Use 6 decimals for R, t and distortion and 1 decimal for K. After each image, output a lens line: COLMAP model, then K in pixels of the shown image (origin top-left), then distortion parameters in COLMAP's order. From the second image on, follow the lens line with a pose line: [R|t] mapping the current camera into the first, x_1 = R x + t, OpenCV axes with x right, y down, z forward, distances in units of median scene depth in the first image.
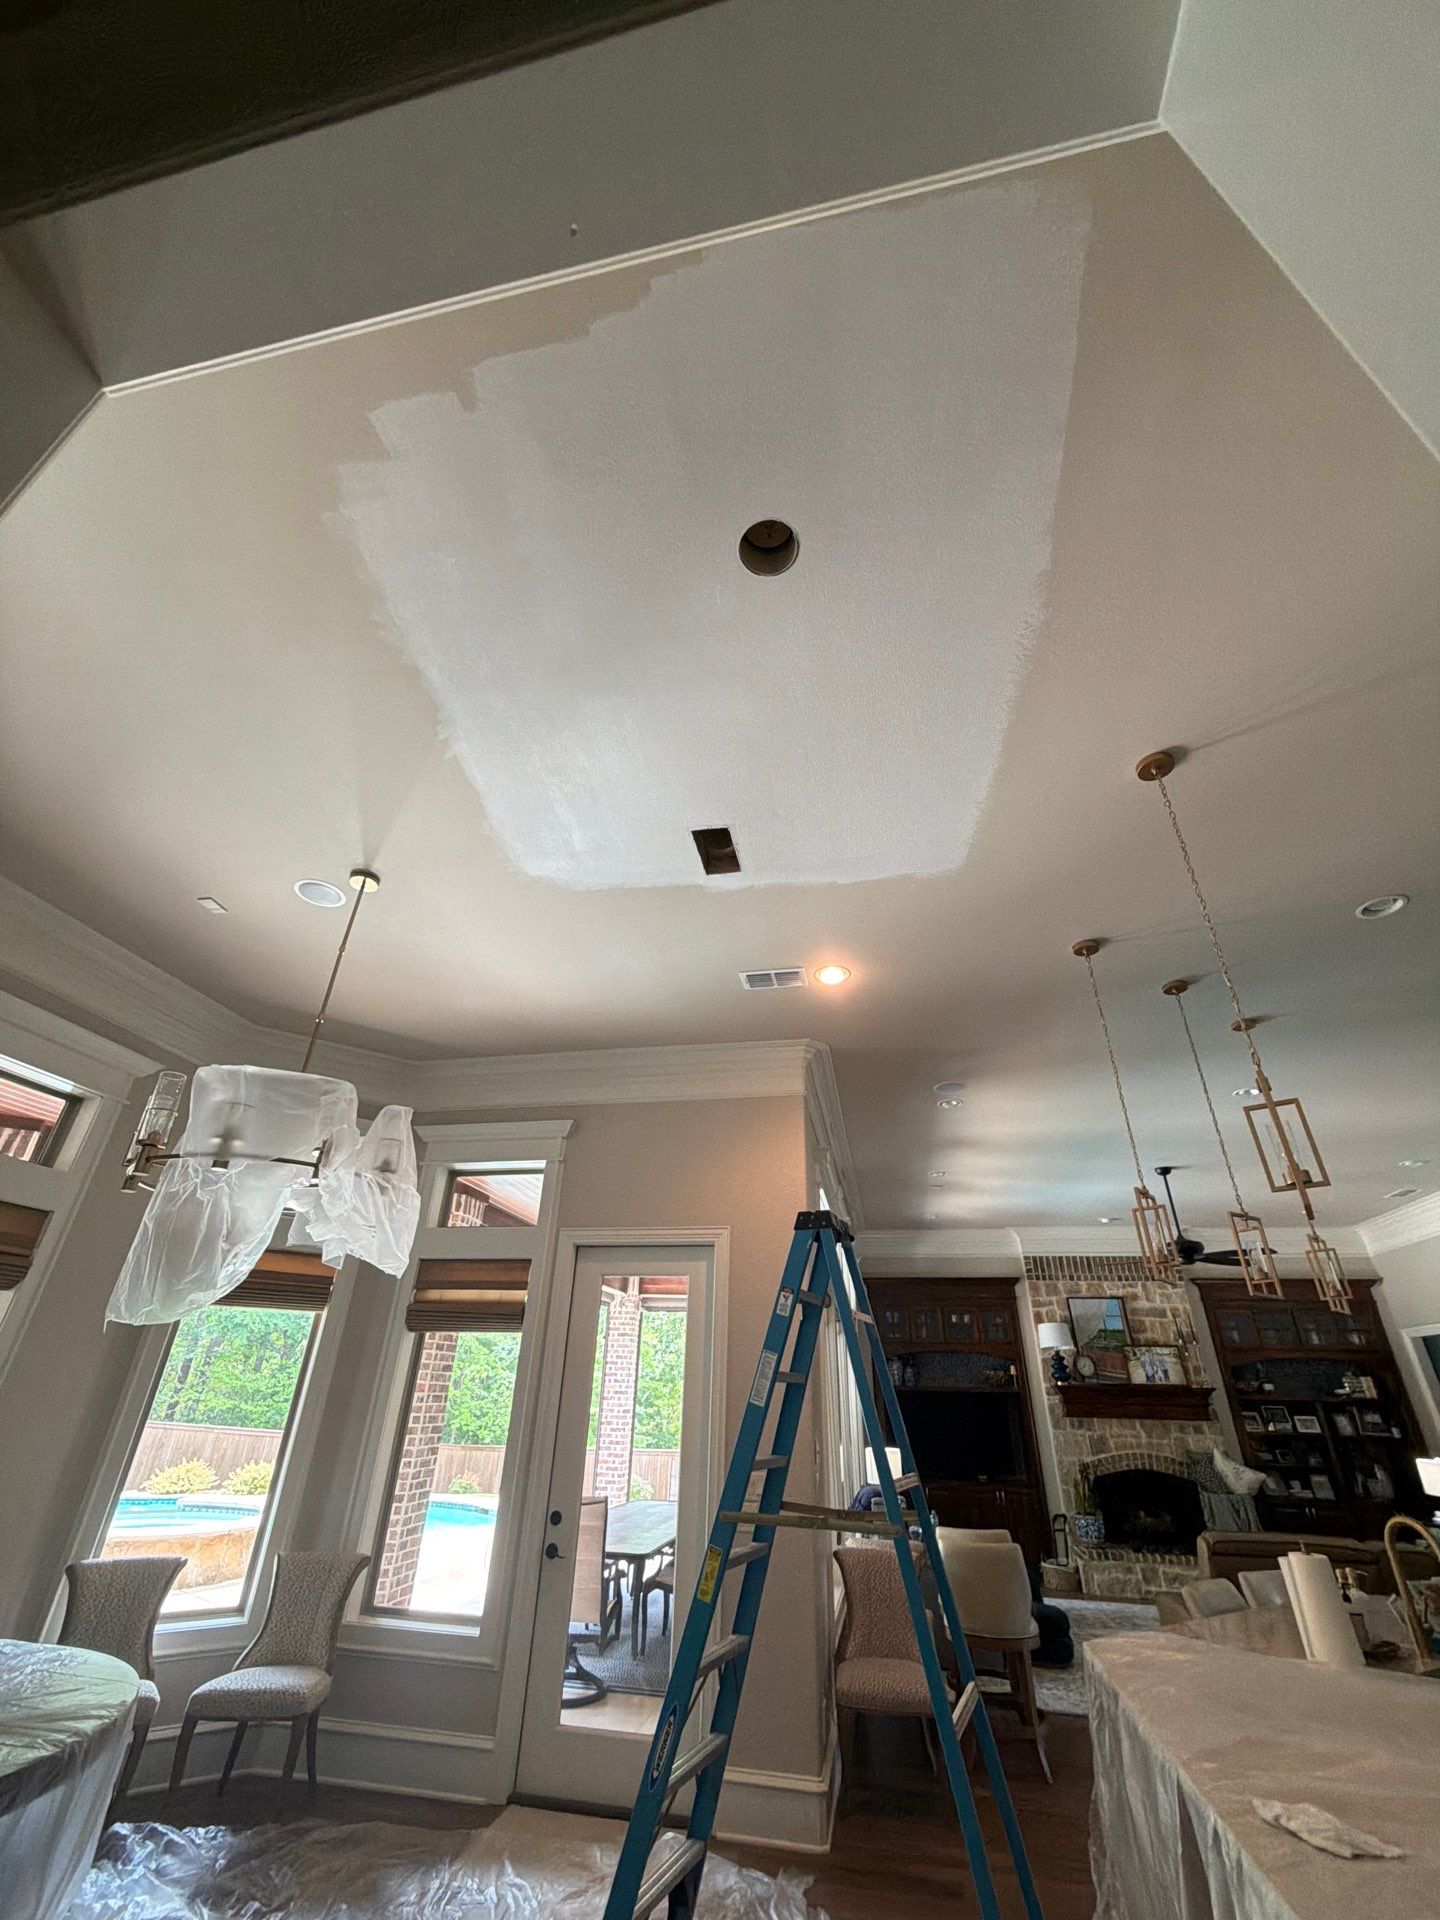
lens RADIAL K [[763.9, 0, 721.5], [0, 763.9, 960.4], [0, 0, 1]] dist [0.000239, -0.000328]
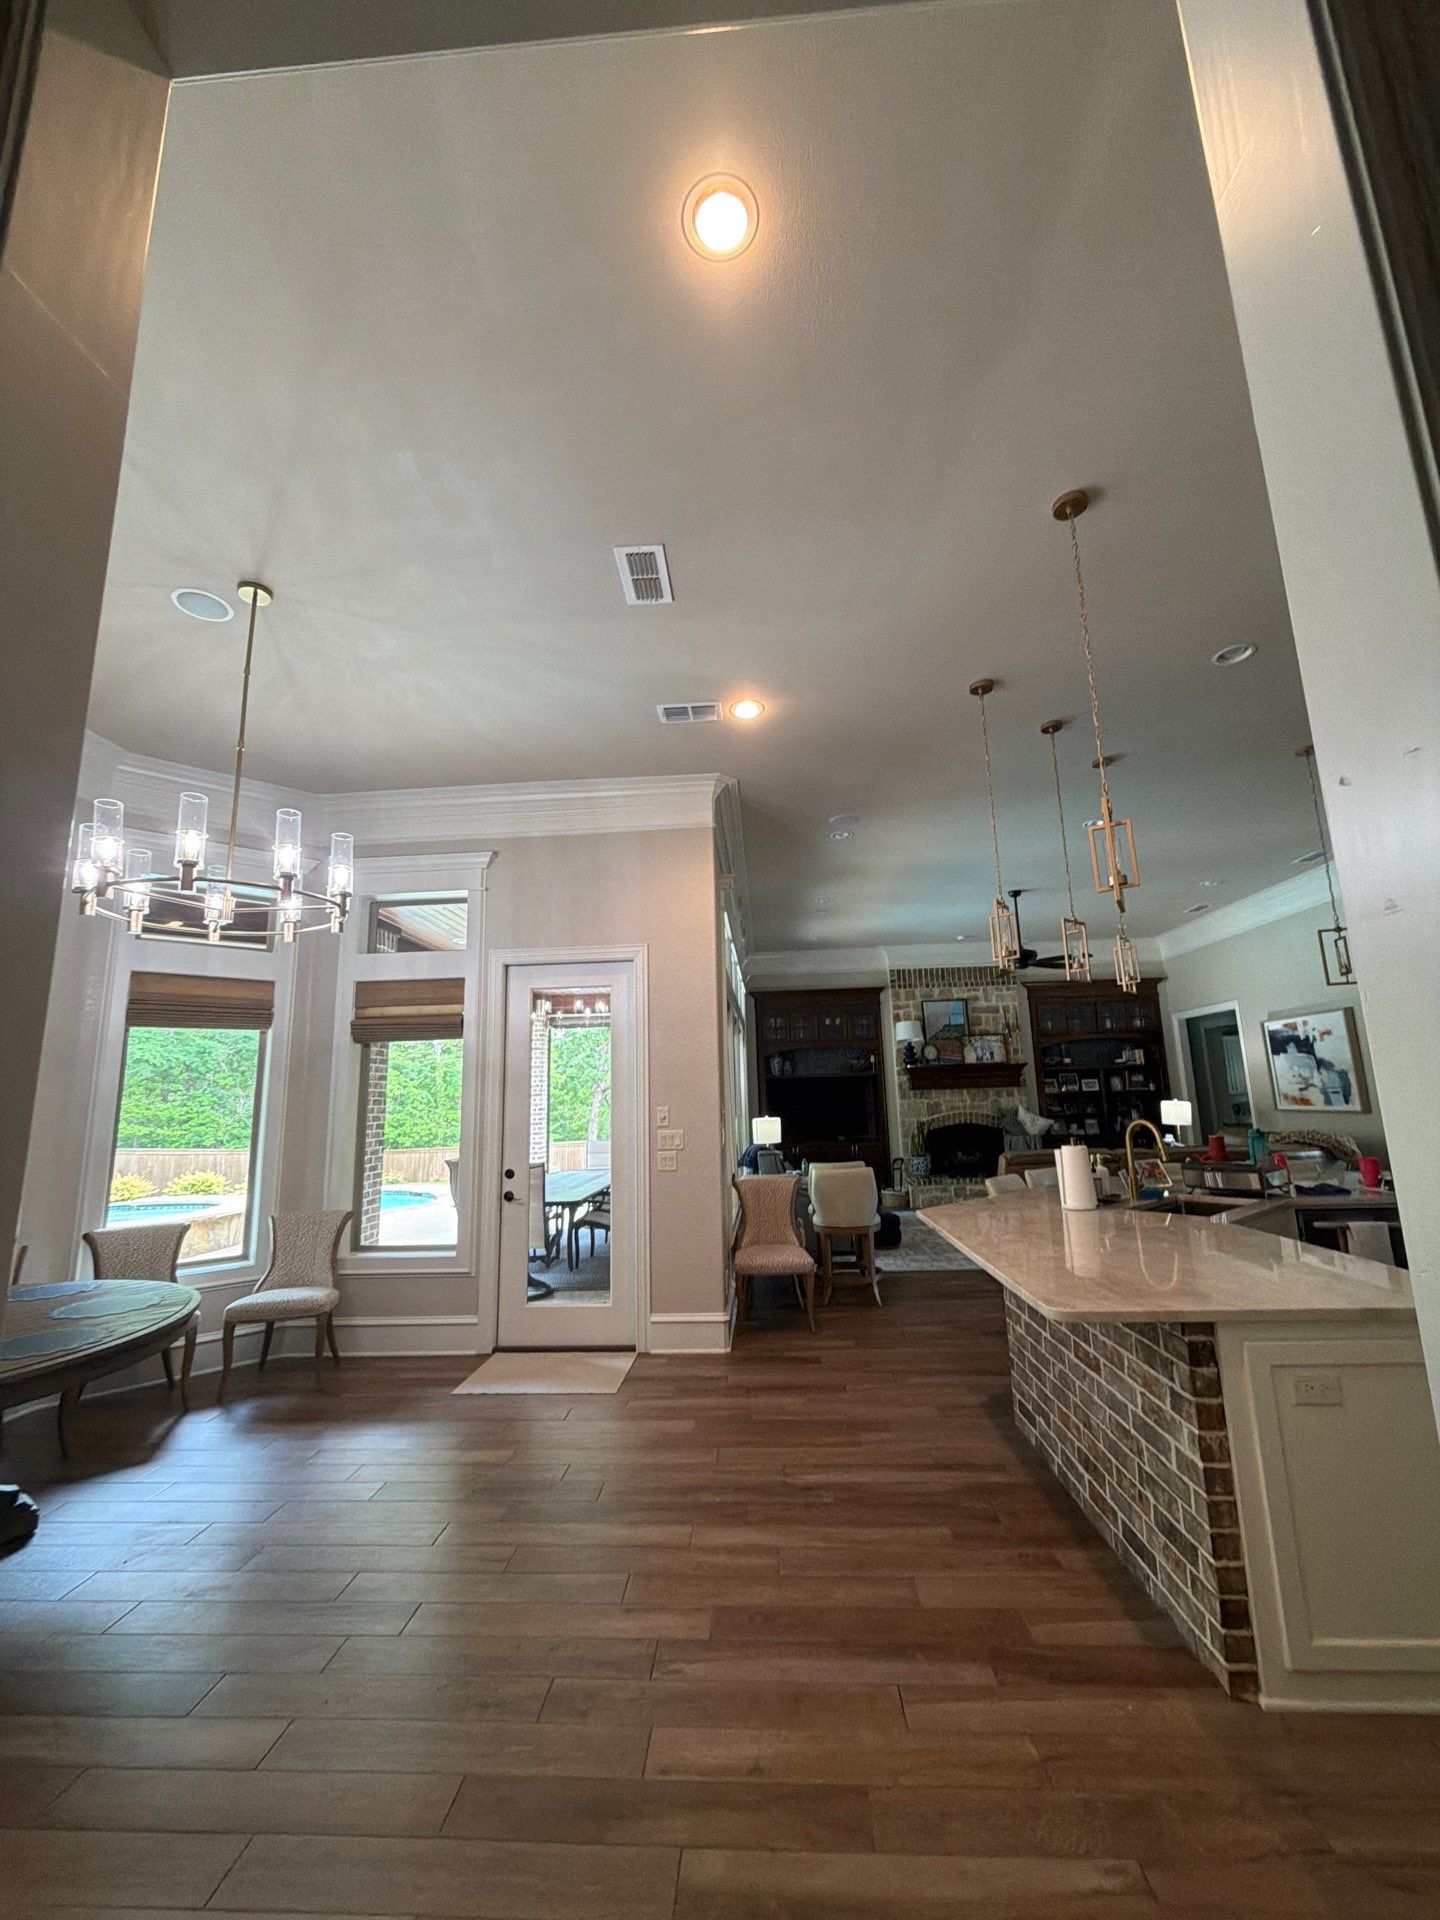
lens RADIAL K [[763.9, 0, 721.5], [0, 763.9, 960.4], [0, 0, 1]] dist [0.000239, -0.000328]
pose [[0.989108, -0.029167, 0.144276, -0.030151], [-0.020399, 0.943551, 0.330599, -0.000862], [-0.145774, -0.329941, 0.932678, -0.046150]]
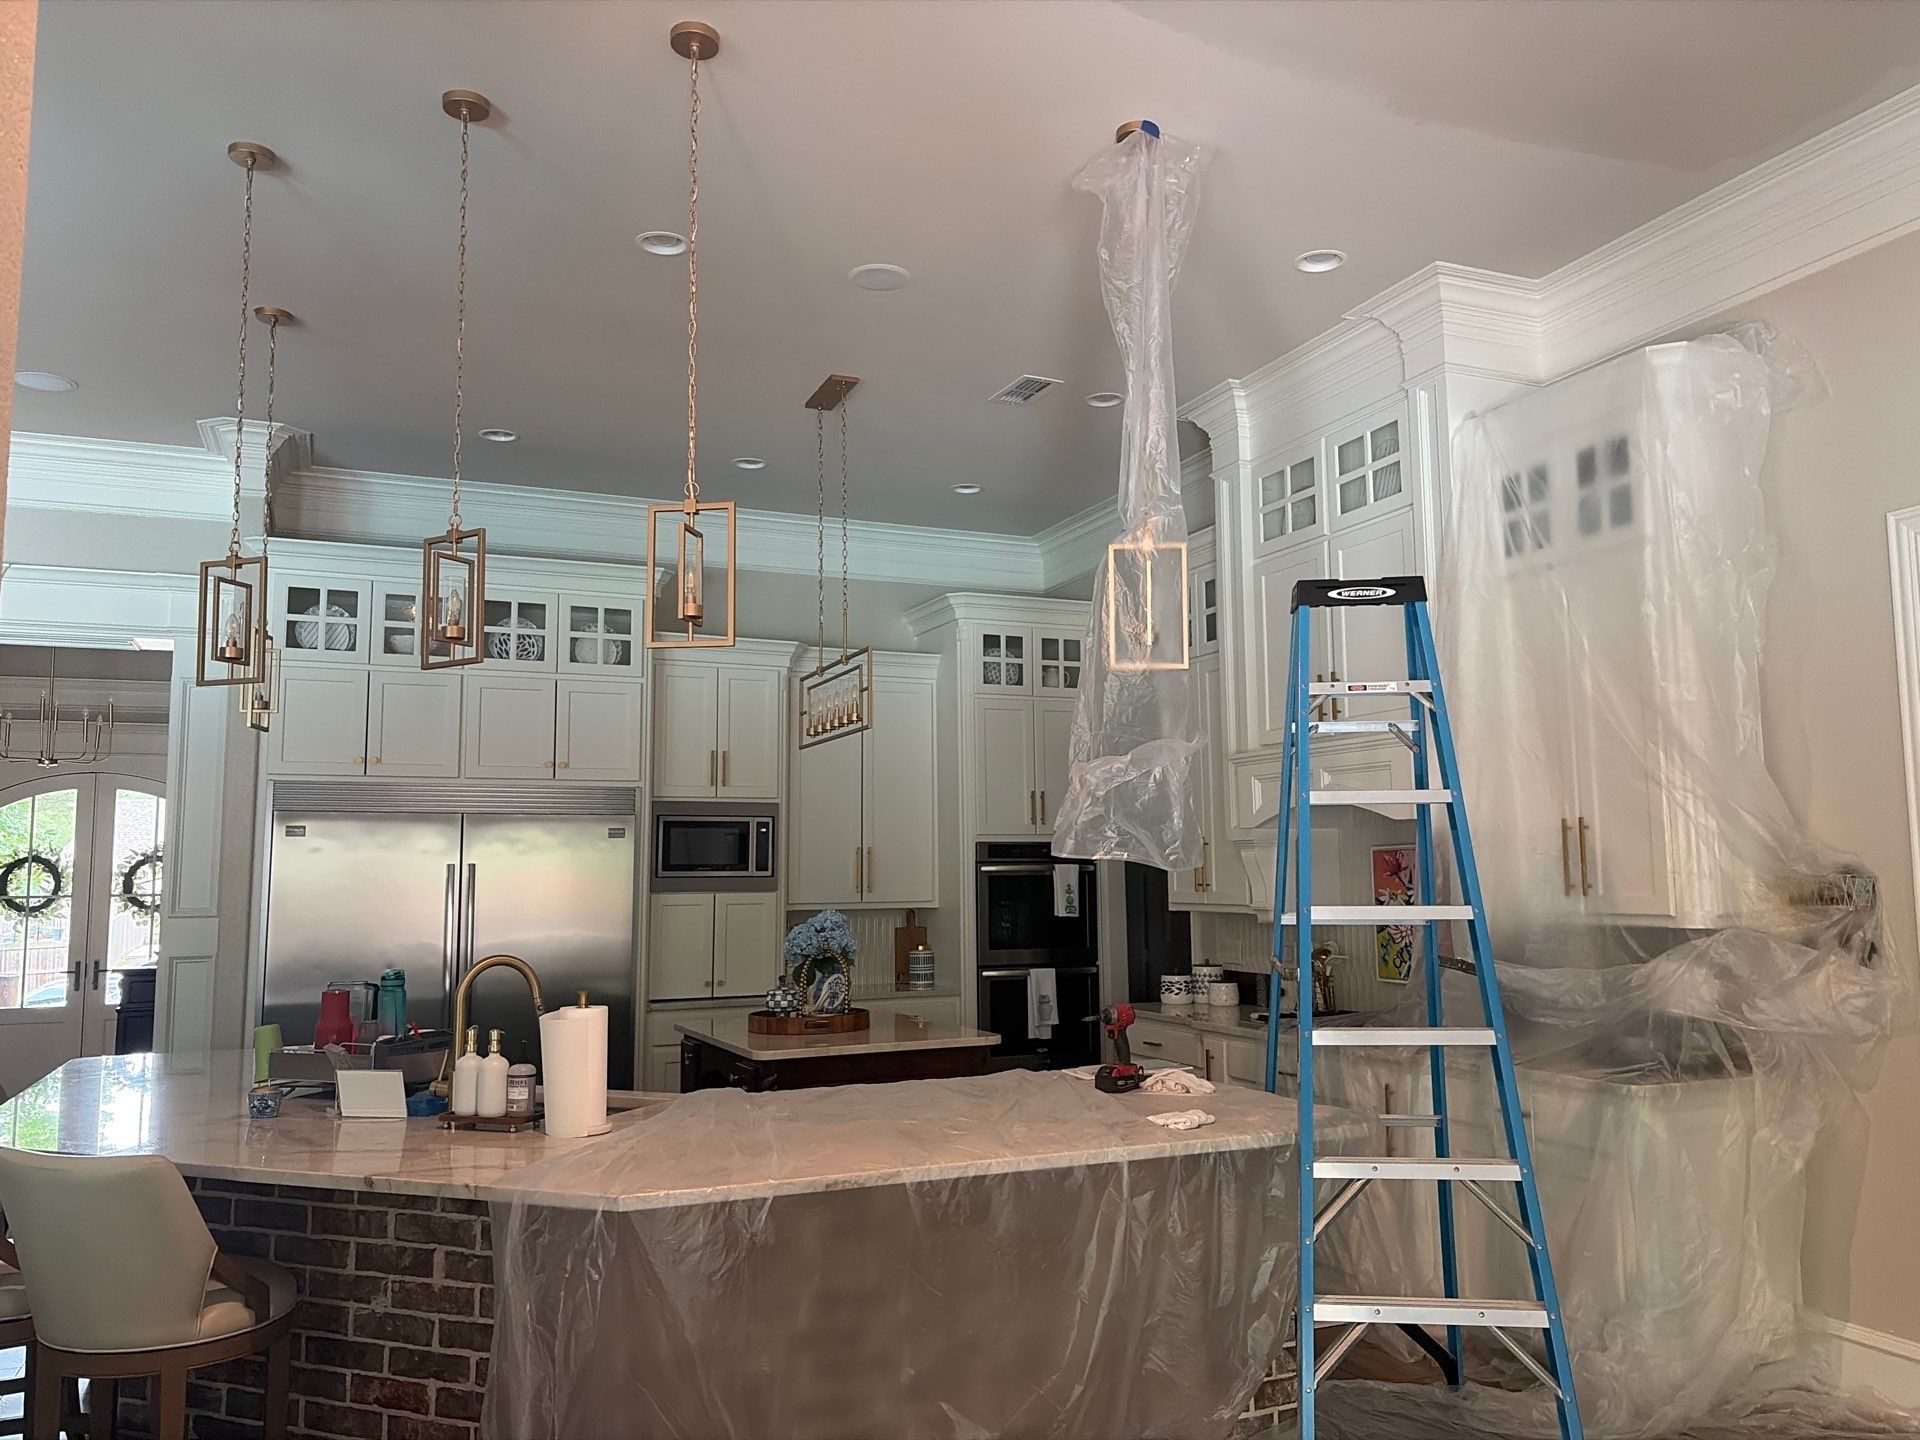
lens RADIAL K [[1442.2, 0, 970.8], [0, 1442.2, 713.0], [0, 0, 1]] dist [0.123960, -0.180343]
pose [[-0.573019, 0.071703, 0.816400, -0.226699], [-0.411889, 0.836016, -0.362525, 0.368660], [-0.708517, -0.544000, -0.449519, 0.619274]]
